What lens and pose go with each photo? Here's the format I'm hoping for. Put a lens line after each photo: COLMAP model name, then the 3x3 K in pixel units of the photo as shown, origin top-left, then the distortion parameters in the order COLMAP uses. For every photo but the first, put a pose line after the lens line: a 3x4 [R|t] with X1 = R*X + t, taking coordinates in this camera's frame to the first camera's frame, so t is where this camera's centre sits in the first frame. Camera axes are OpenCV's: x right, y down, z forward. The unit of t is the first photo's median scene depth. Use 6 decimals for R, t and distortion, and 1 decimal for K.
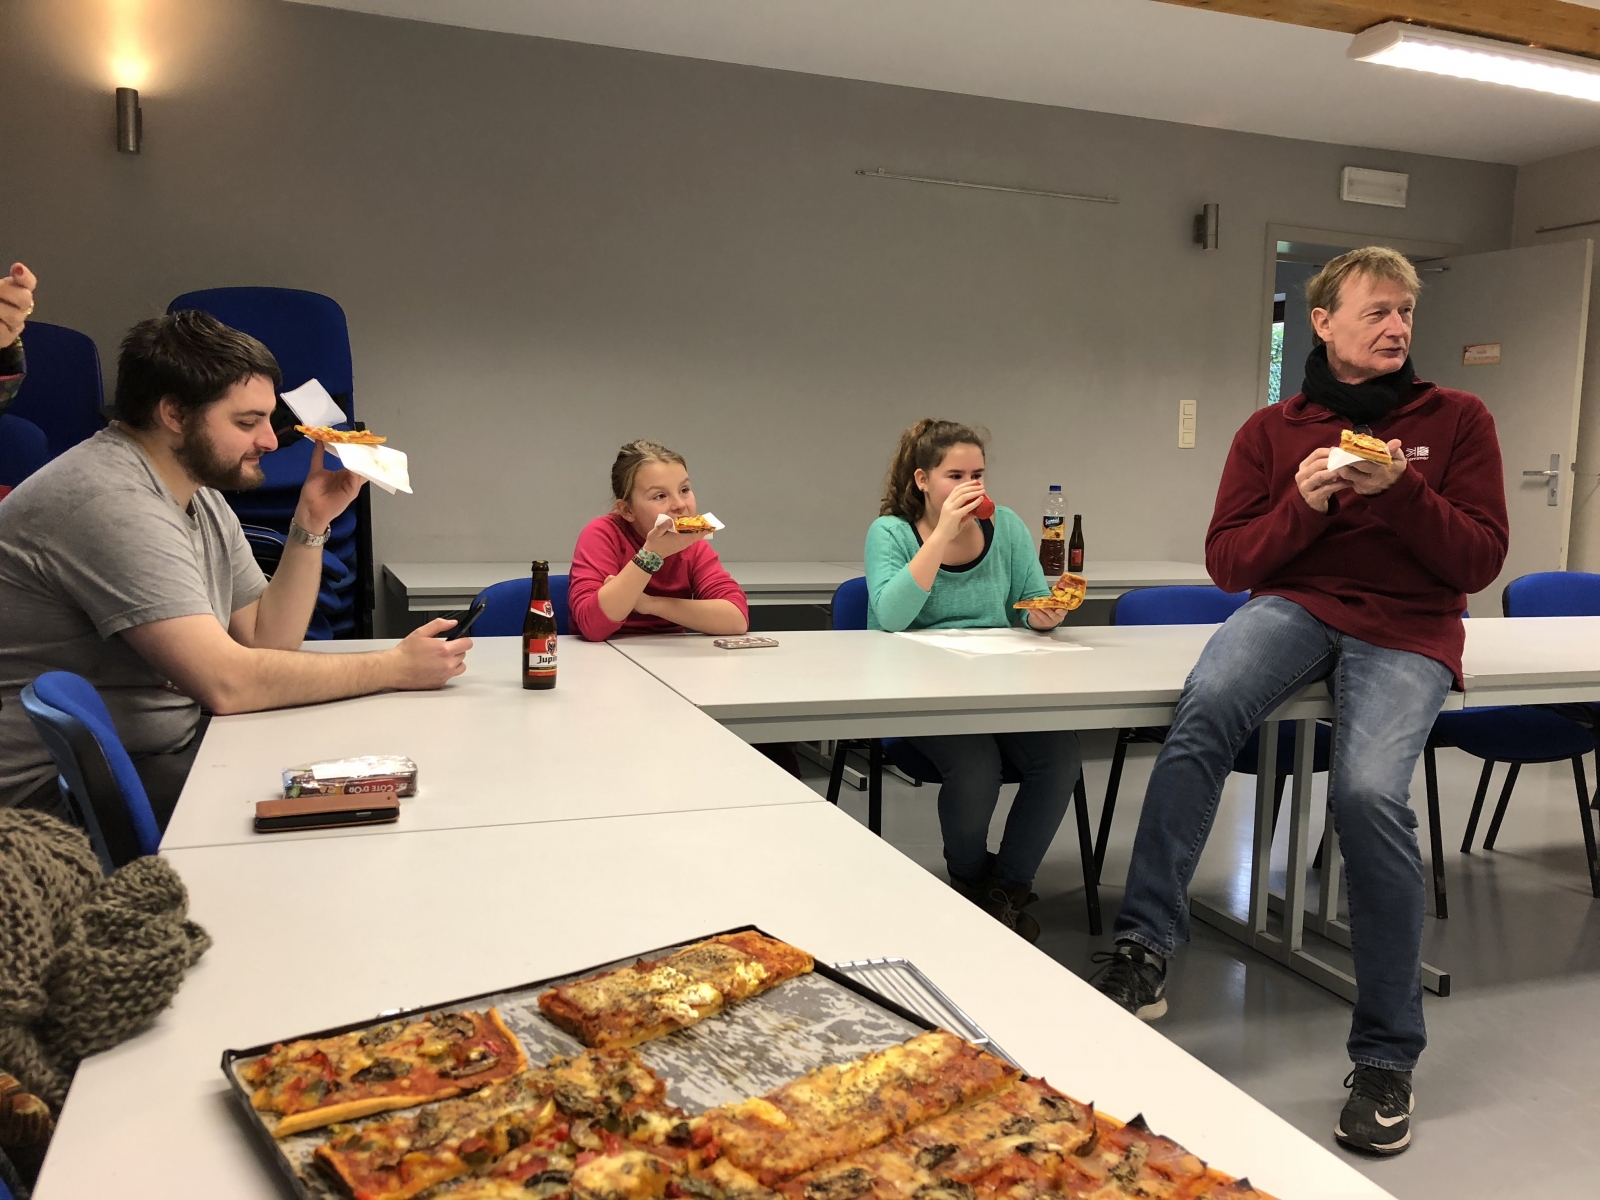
lens RADIAL K [[1314.4, 0, 800.0], [0, 1314.4, 600.0], [0, 0, 1]] dist [-0.006323, -0.010402]
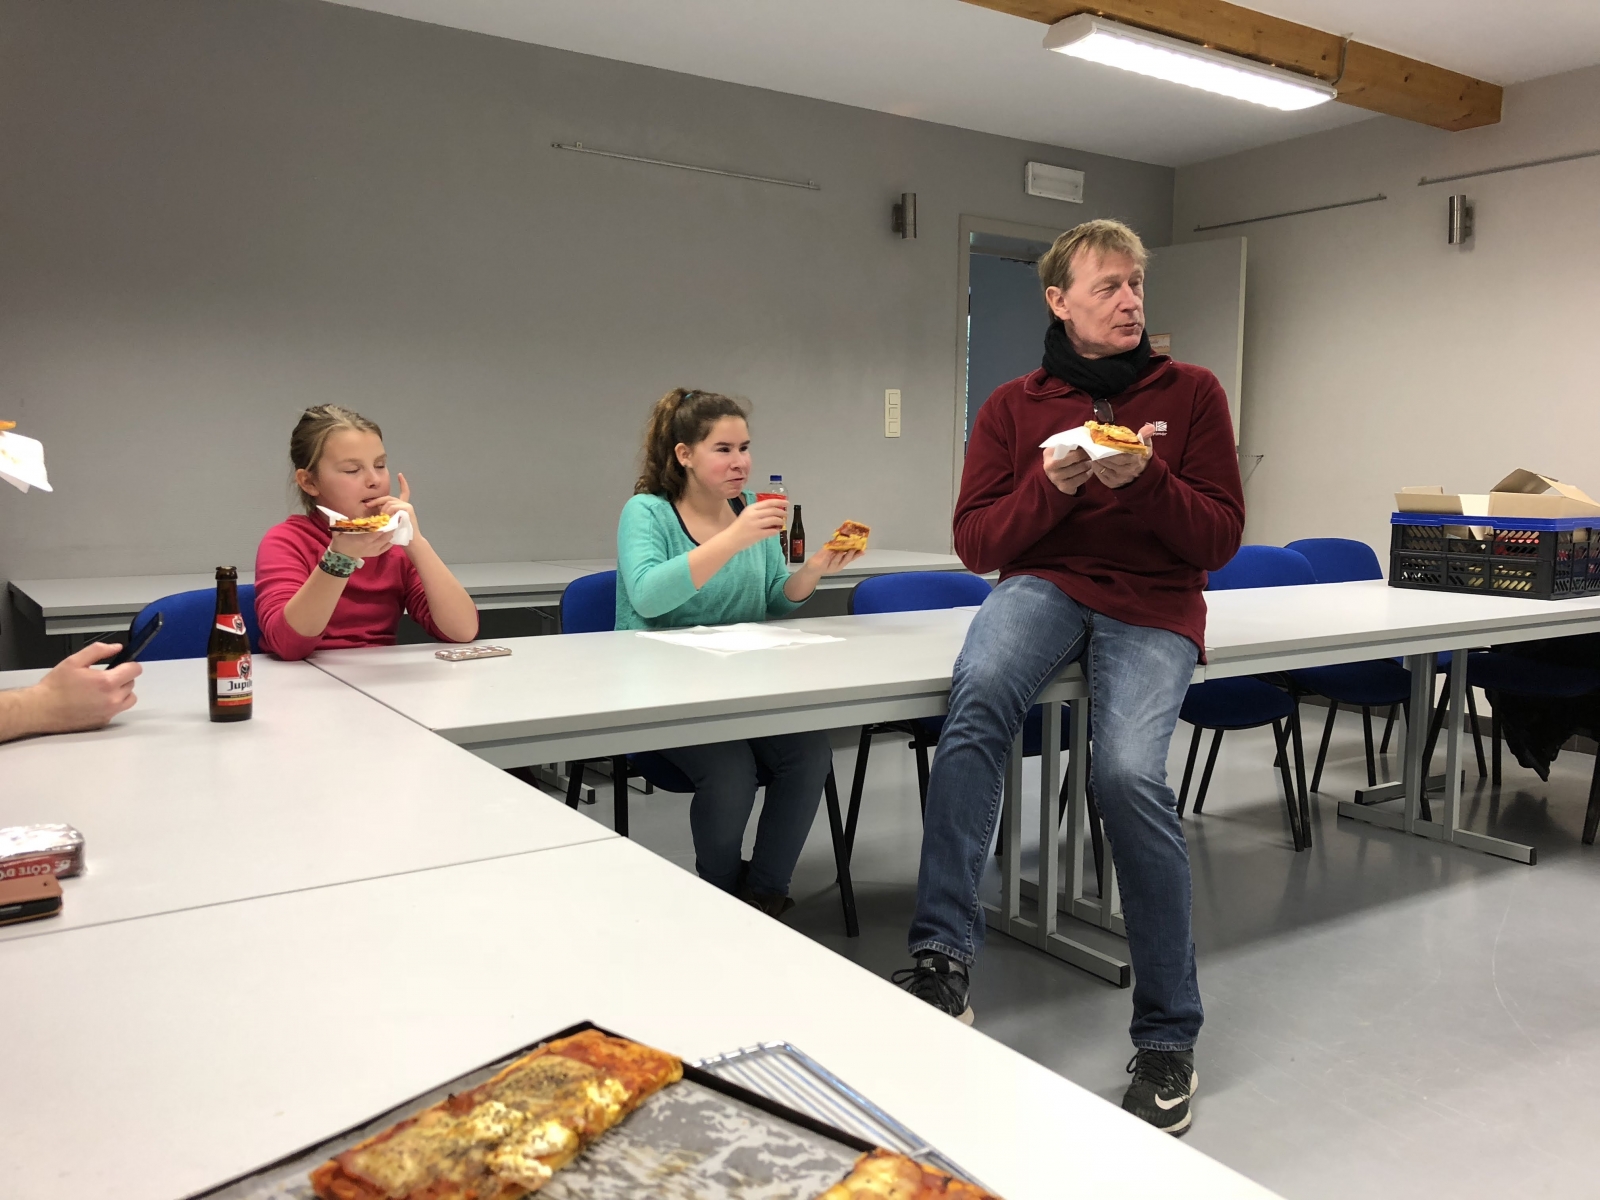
lens RADIAL K [[1260.7, 0, 772.8], [0, 1260.7, 603.8], [0, 0, 1]] dist [0.001810, 0.002642]
pose [[0.969895, -0.041212, 0.240011, -0.055362], [0.040347, 0.999149, 0.008520, 0.000595], [-0.240158, 0.001420, 0.970733, 0.143727]]
